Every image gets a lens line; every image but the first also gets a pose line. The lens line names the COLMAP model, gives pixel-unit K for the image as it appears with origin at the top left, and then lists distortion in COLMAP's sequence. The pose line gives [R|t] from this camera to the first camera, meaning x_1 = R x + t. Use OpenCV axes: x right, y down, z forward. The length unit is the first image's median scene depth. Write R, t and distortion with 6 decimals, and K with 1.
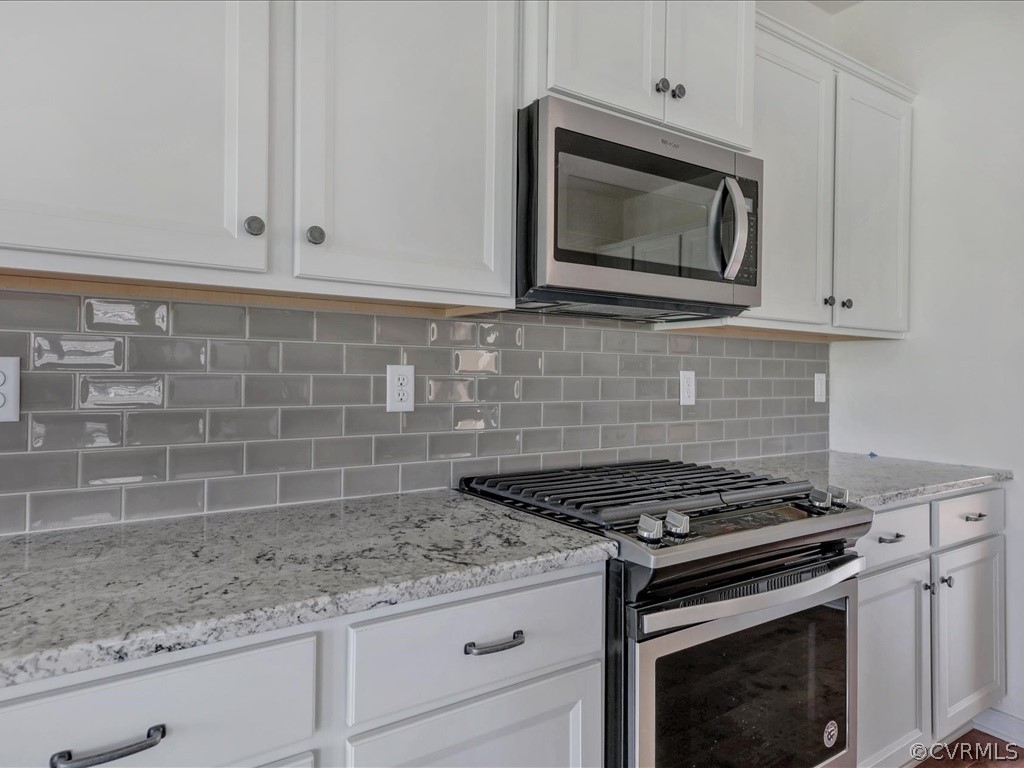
lens RADIAL K [[682.7, 0, 532.6], [0, 682.7, 367.6], [0, 0, 1]] dist [0.008181, 0.003160]
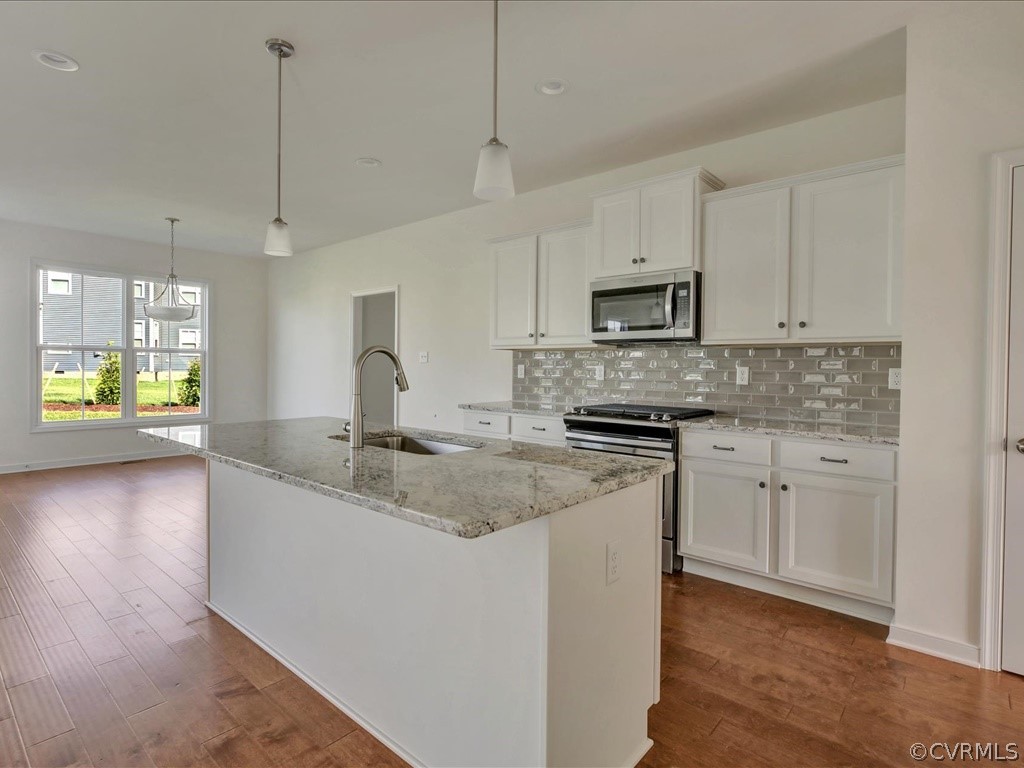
lens RADIAL K [[531.0, 0, 513.3], [0, 531.0, 373.6], [0, 0, 1]] dist [-0.003884, -0.000792]
pose [[0.230180, 0.004024, -0.973140, 2.043919], [0.002256, 0.999987, 0.004669, 0.021734], [0.973146, -0.003270, 0.230168, 0.042867]]
